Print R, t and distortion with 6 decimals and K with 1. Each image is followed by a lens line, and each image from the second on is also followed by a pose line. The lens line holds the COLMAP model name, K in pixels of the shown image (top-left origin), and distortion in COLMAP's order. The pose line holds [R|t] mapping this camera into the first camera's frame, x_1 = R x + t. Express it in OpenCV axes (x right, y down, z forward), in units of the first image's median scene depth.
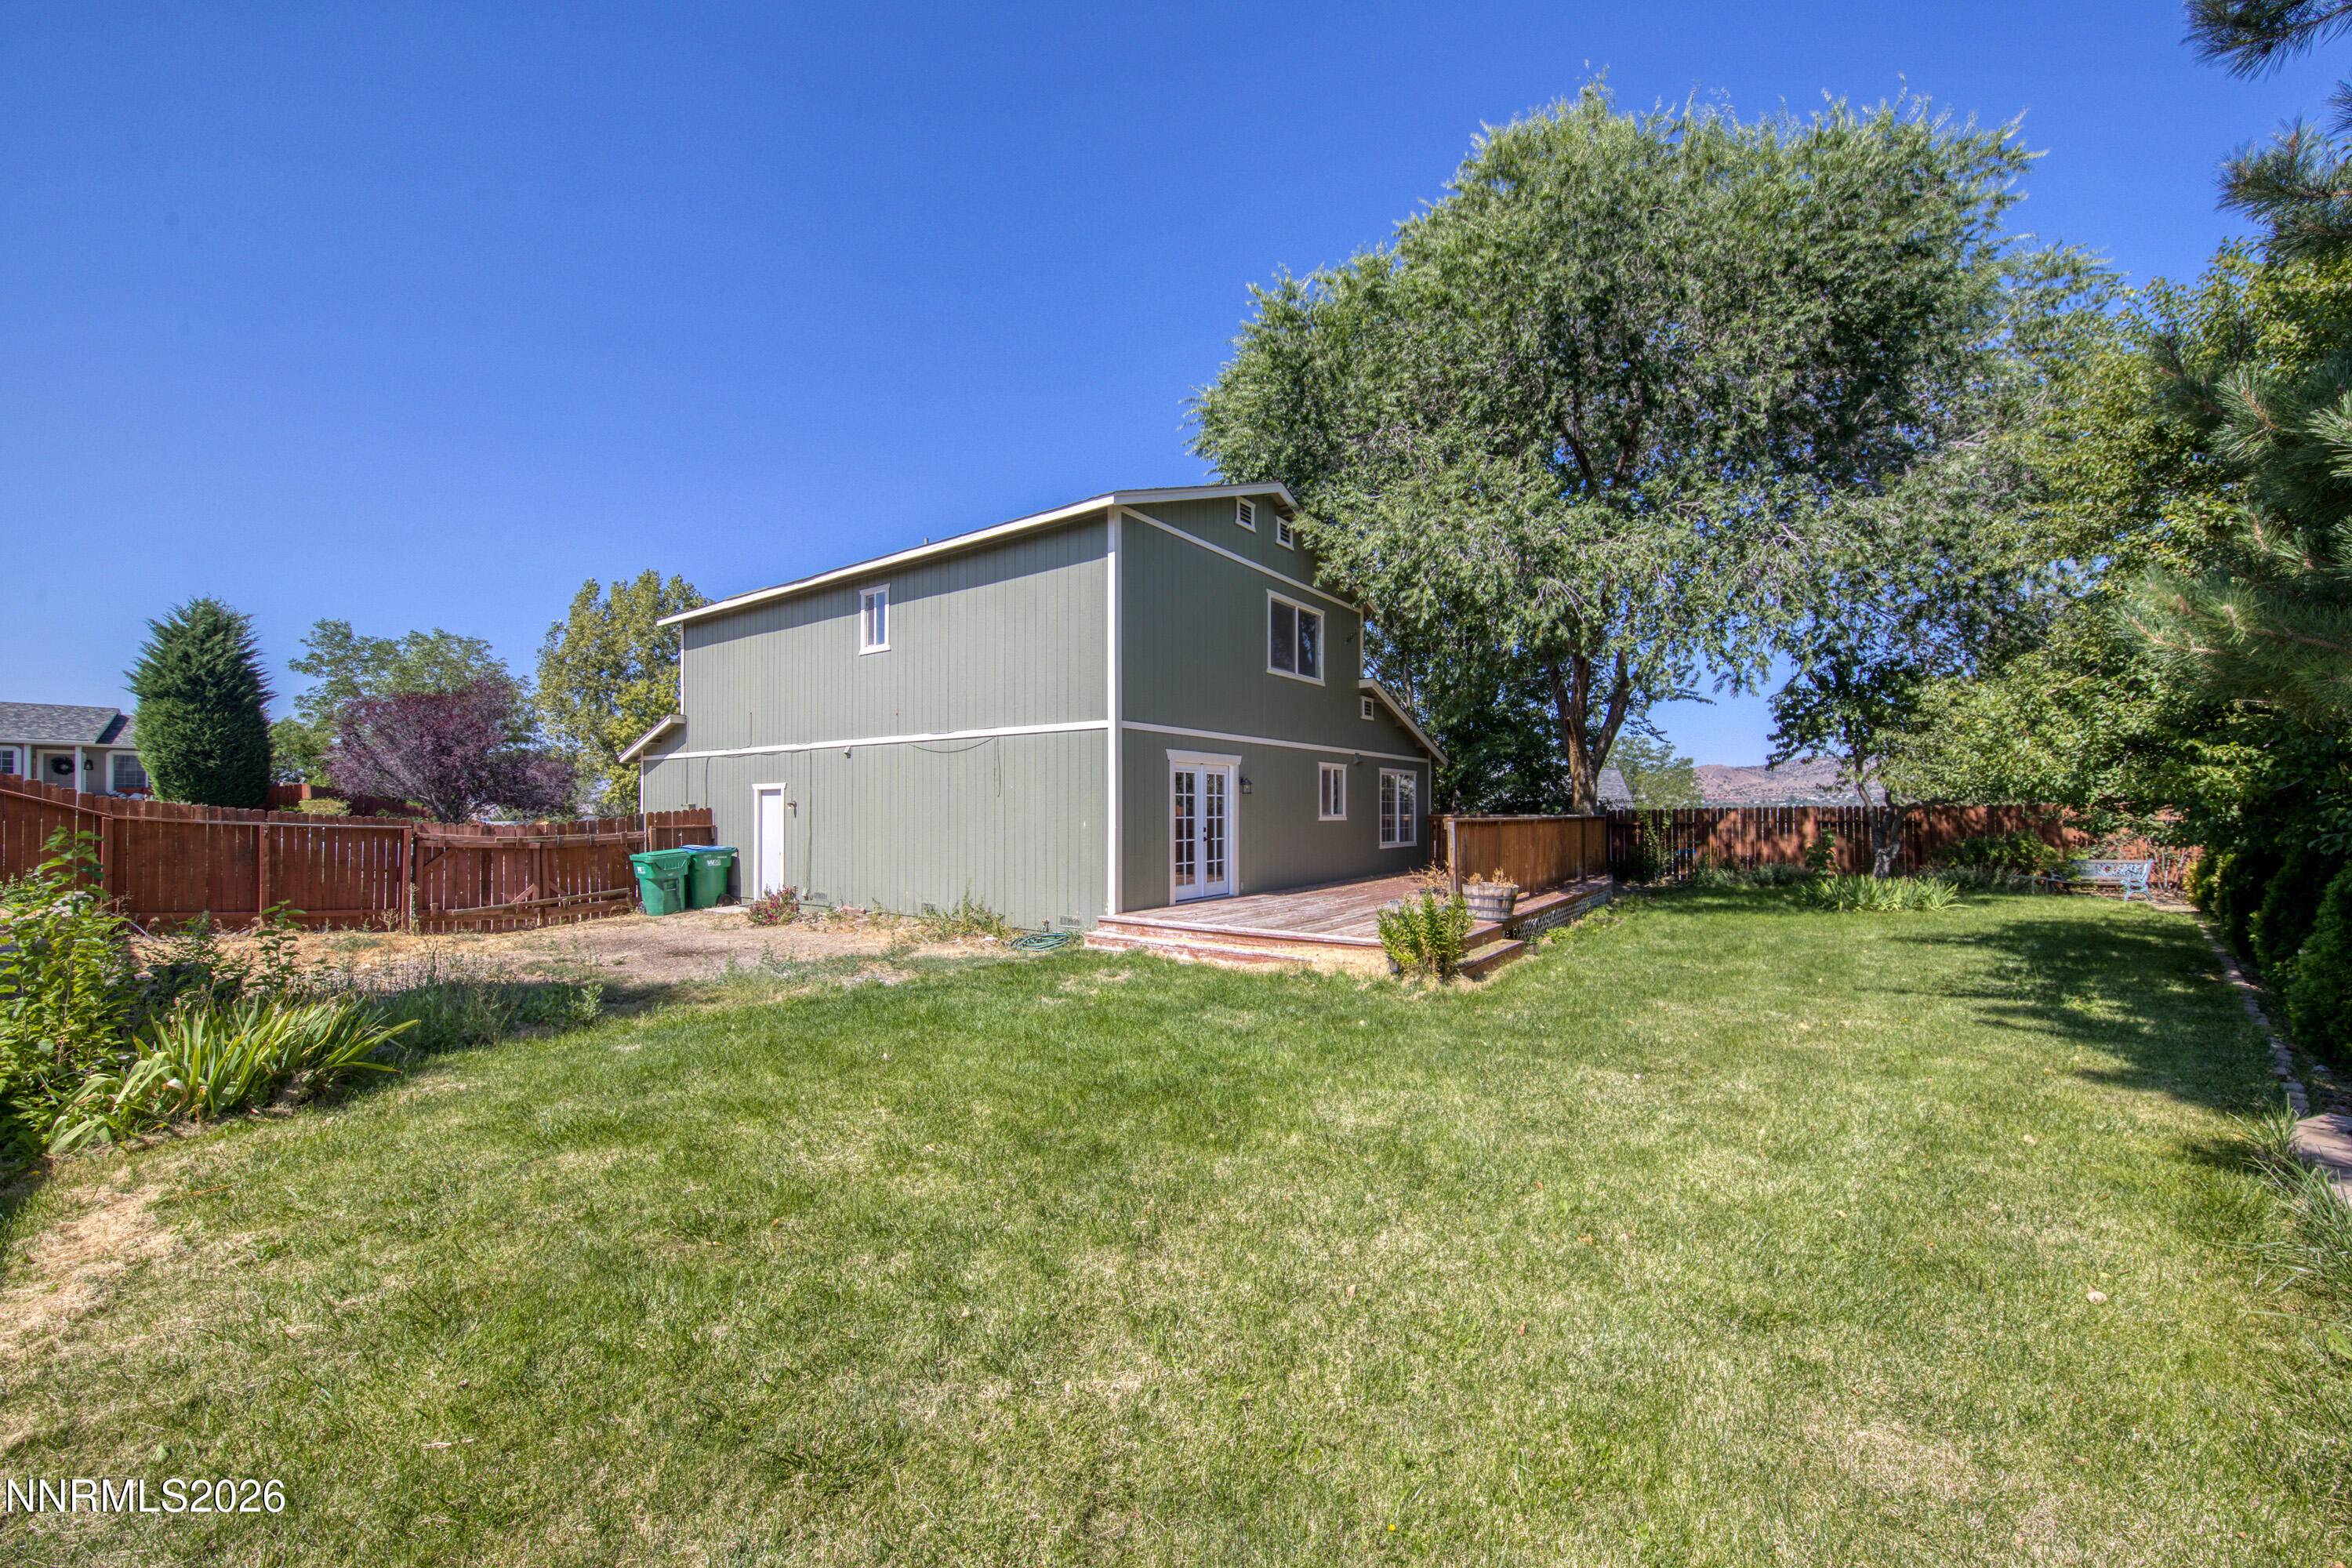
lens RADIAL K [[861.8, 0, 1197.5], [0, 861.8, 805.0], [0, 0, 1]] dist [-0.001097, -0.000336]
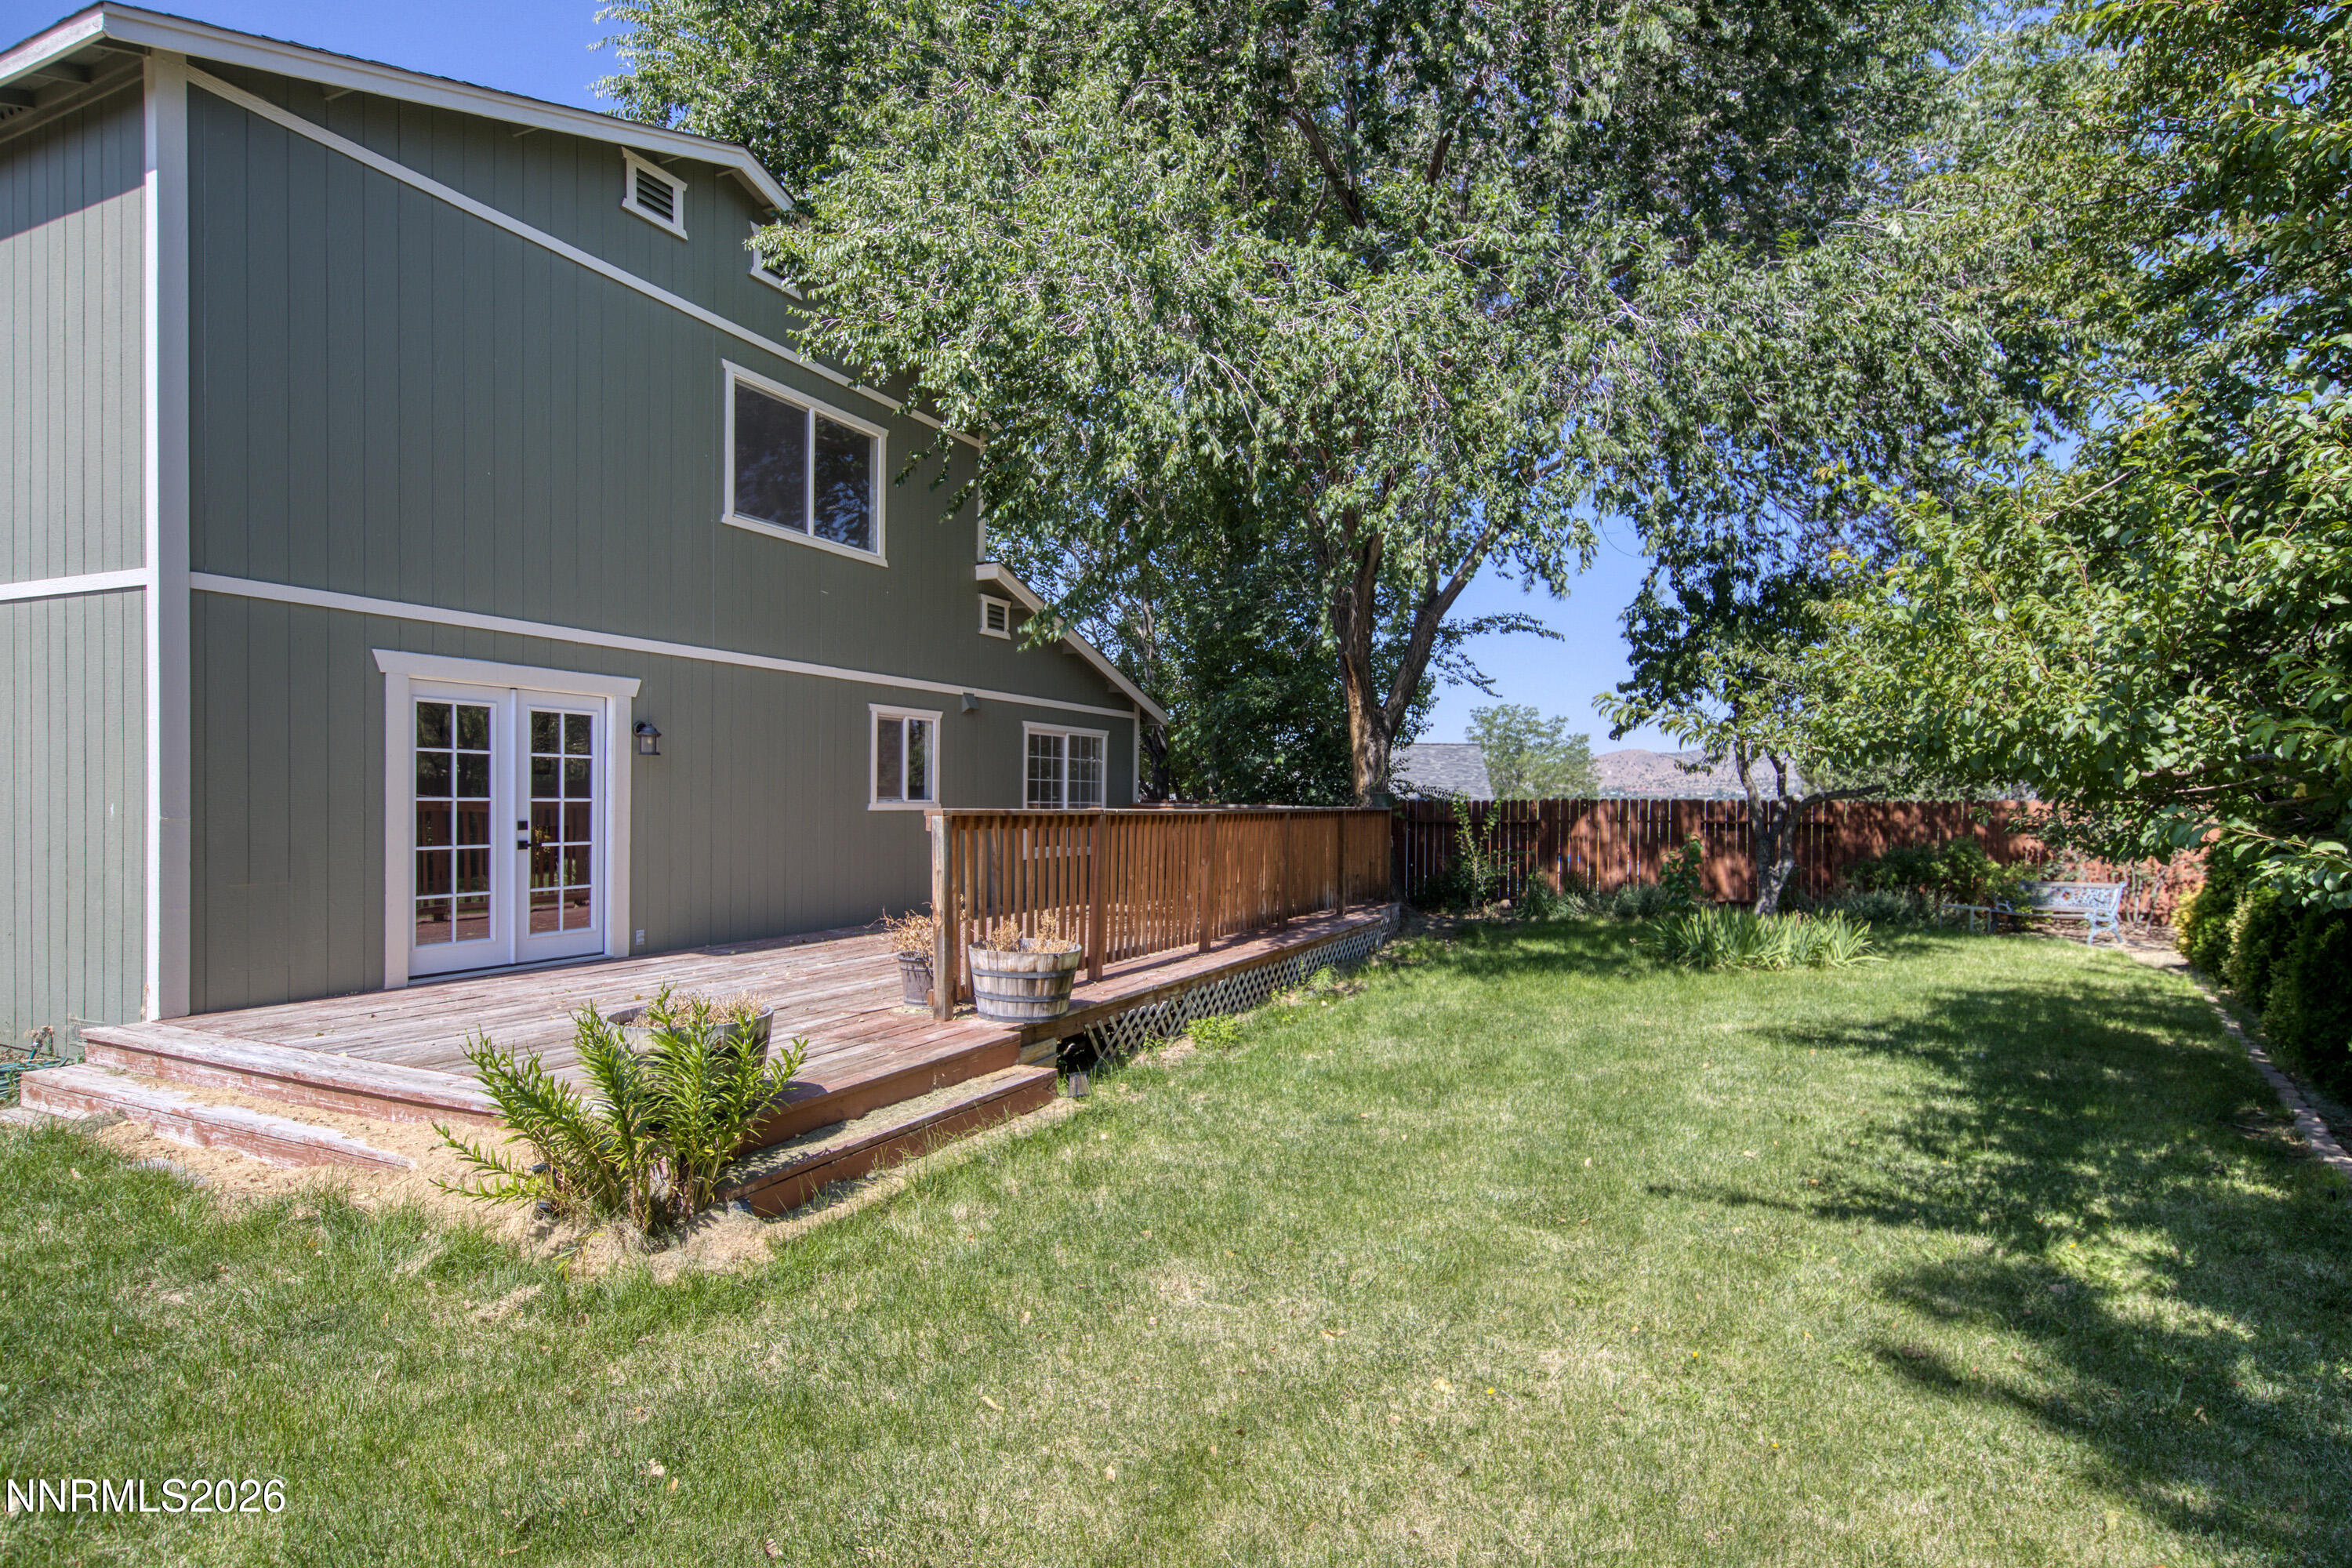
lens RADIAL K [[1146.7, 0, 1224.3], [0, 1146.7, 819.2], [0, 0, 1]] dist [0.011579, -0.001194]
pose [[0.980548, 0.011950, 0.195915, 0.260716], [-0.016911, 0.999577, 0.023670, 0.003169], [-0.195549, -0.026523, 0.980335, 0.277908]]
